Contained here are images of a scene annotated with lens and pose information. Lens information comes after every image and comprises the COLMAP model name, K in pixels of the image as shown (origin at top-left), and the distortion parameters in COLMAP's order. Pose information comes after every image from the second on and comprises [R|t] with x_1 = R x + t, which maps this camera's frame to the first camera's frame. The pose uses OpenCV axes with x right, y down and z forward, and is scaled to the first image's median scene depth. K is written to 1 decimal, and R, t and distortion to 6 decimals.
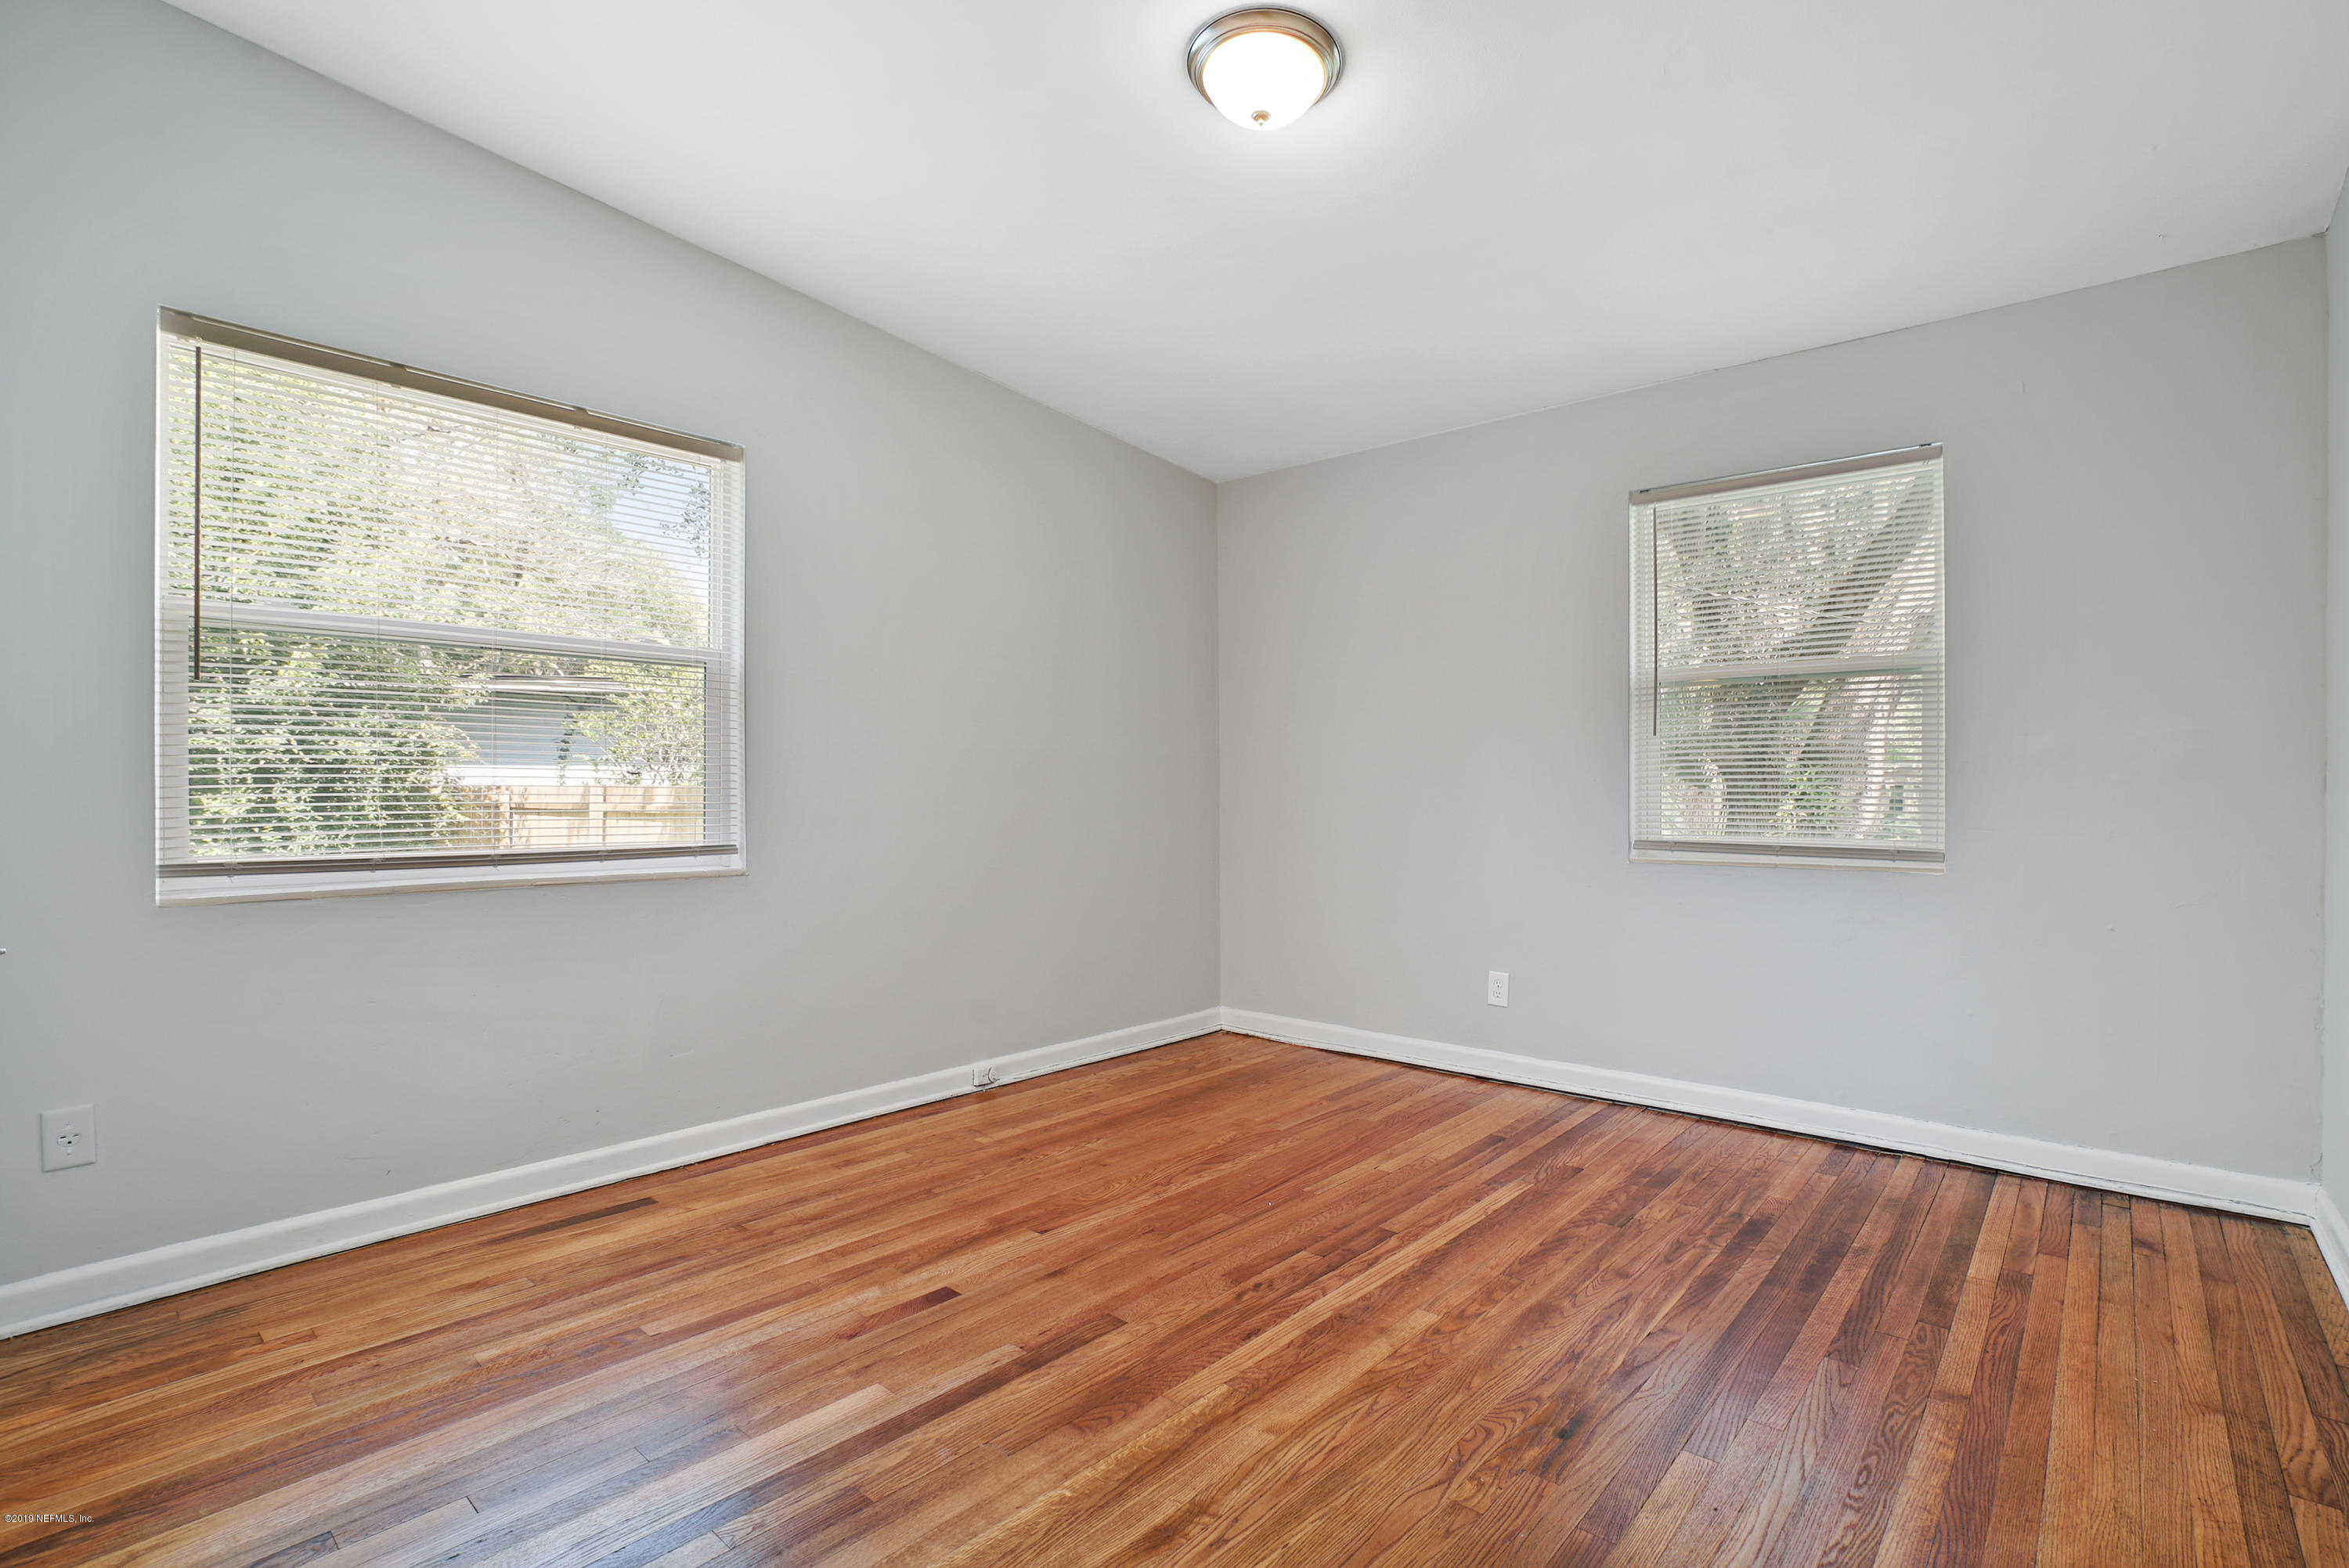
lens RADIAL K [[1121.1, 0, 1183.4], [0, 1121.1, 792.8], [0, 0, 1]] dist [-0.034187, 0.010502]
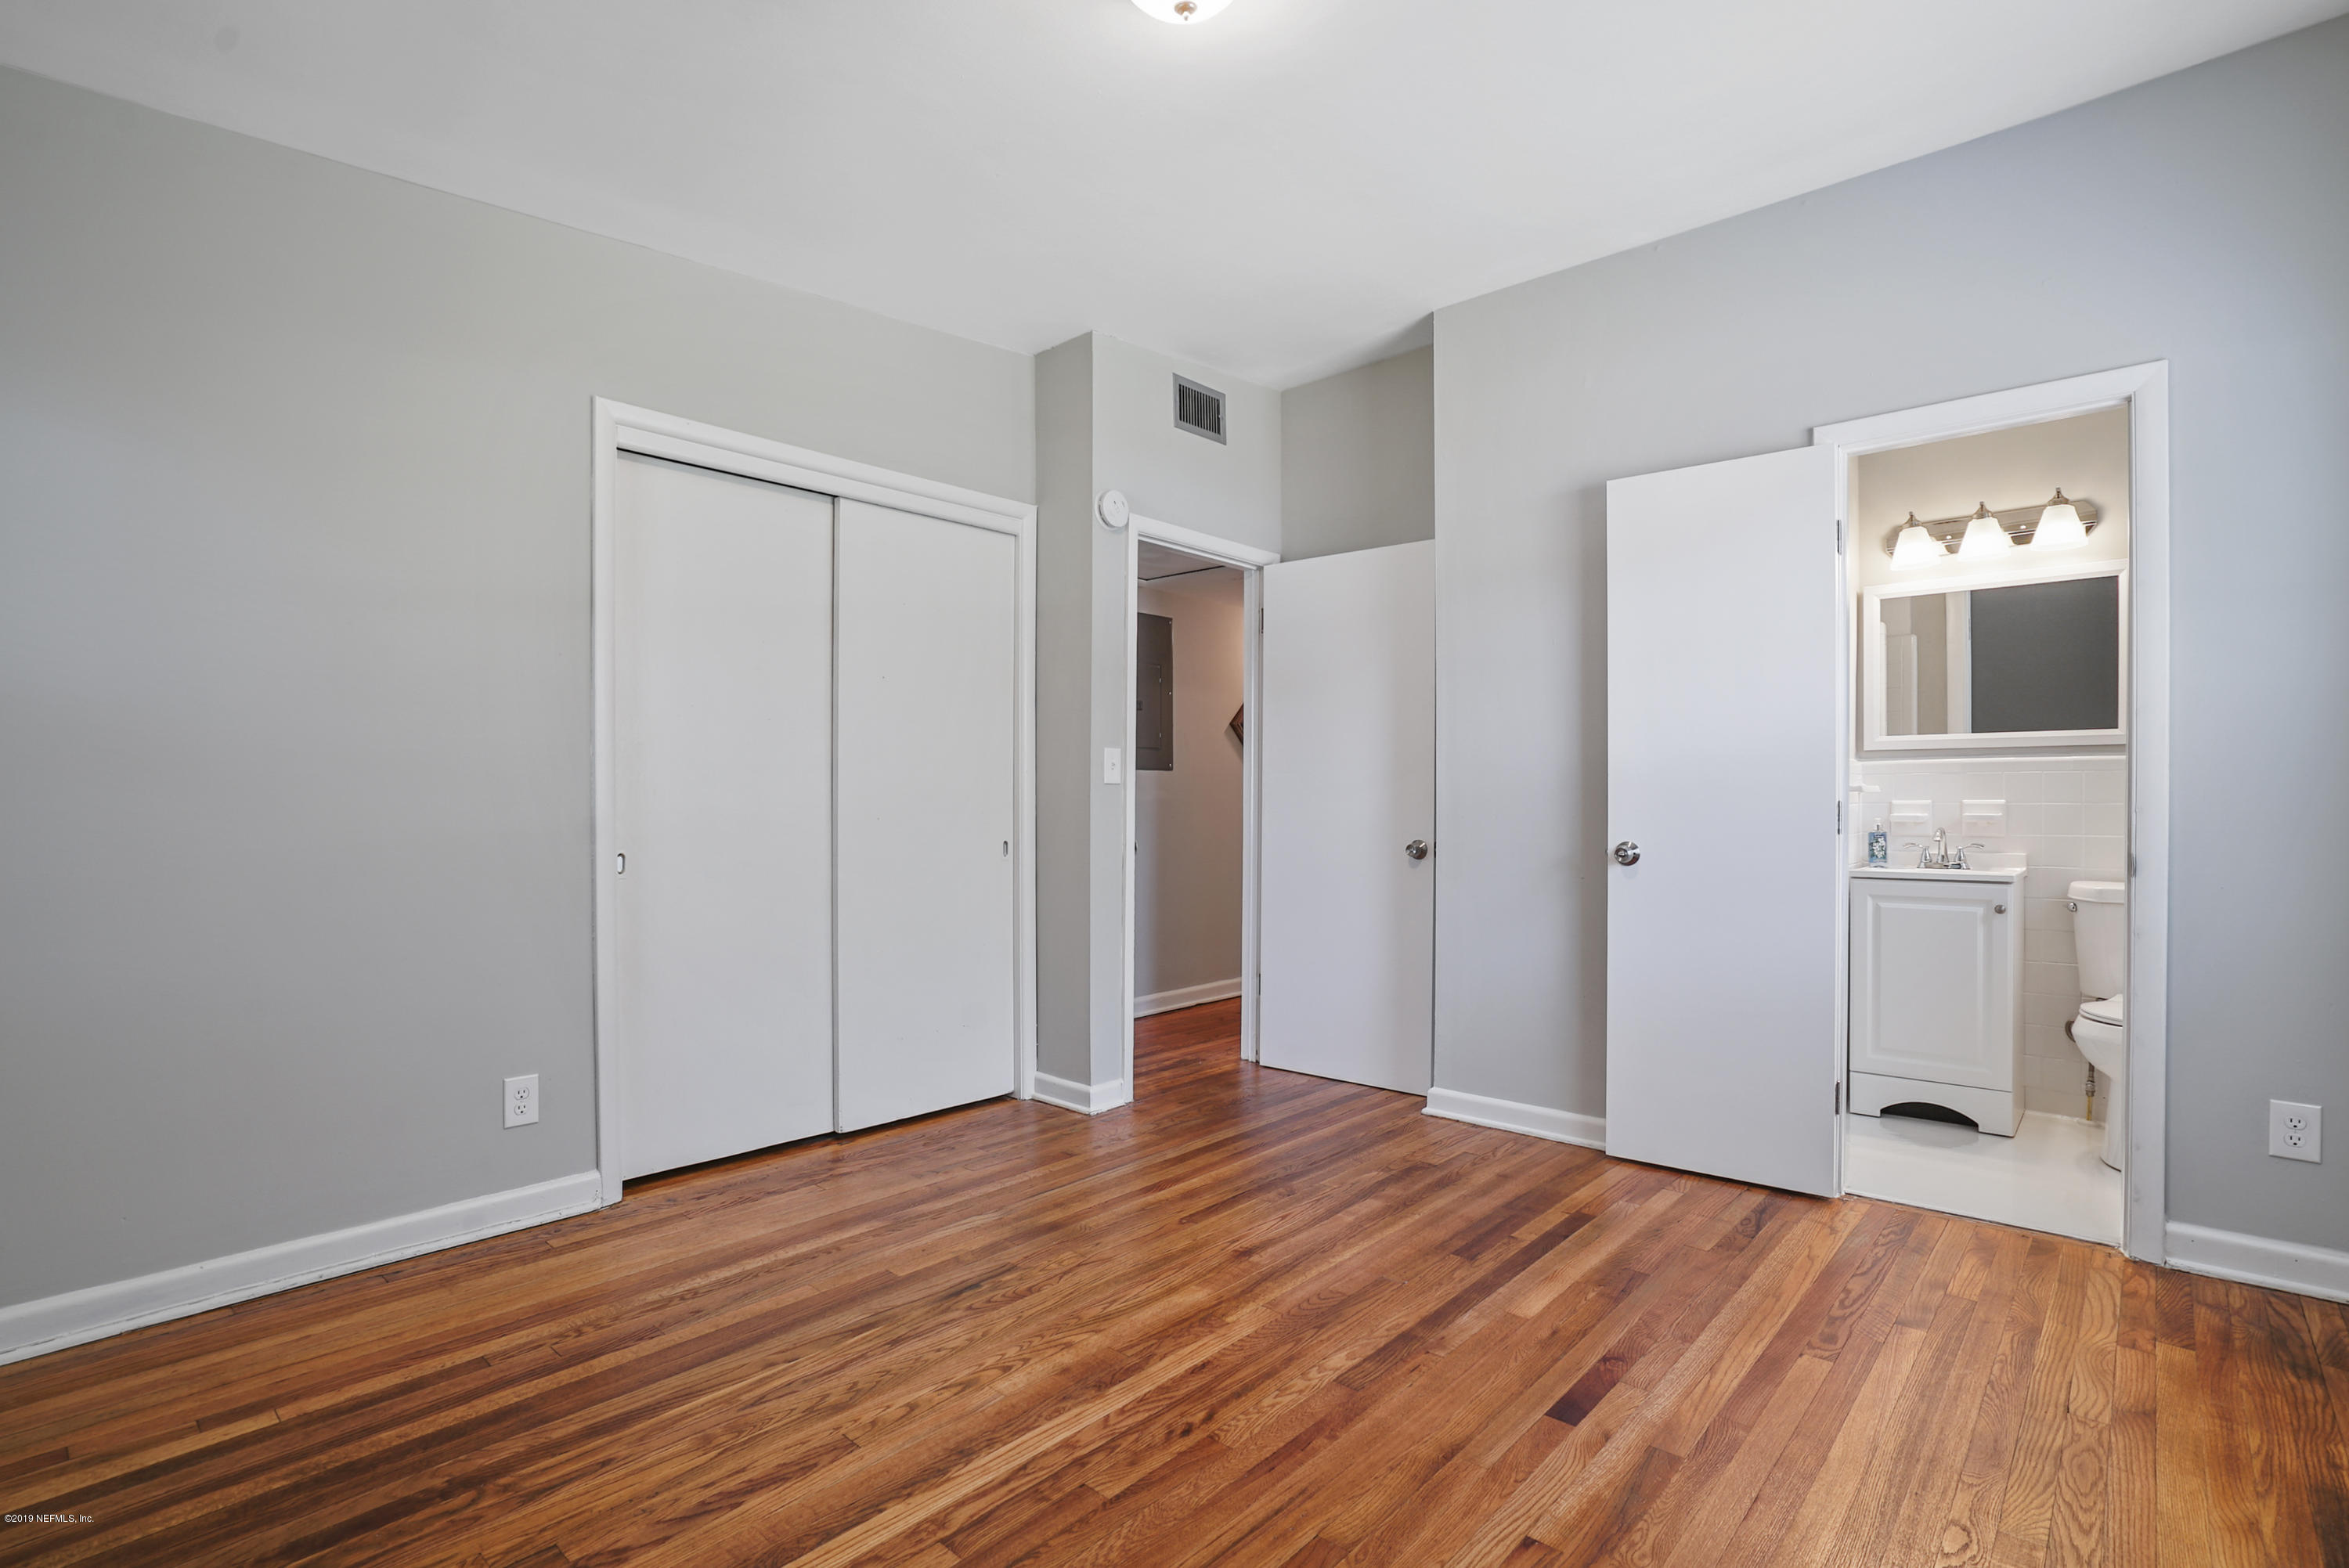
lens RADIAL K [[1121.1, 0, 1182.2], [0, 1121.1, 797.4], [0, 0, 1]] dist [-0.034187, 0.010502]
pose [[-0.999943, -0.004456, 0.009734, 0.066636], [-0.004414, 0.999981, 0.004357, -0.012767], [-0.009754, 0.004314, -0.999943, 1.875154]]
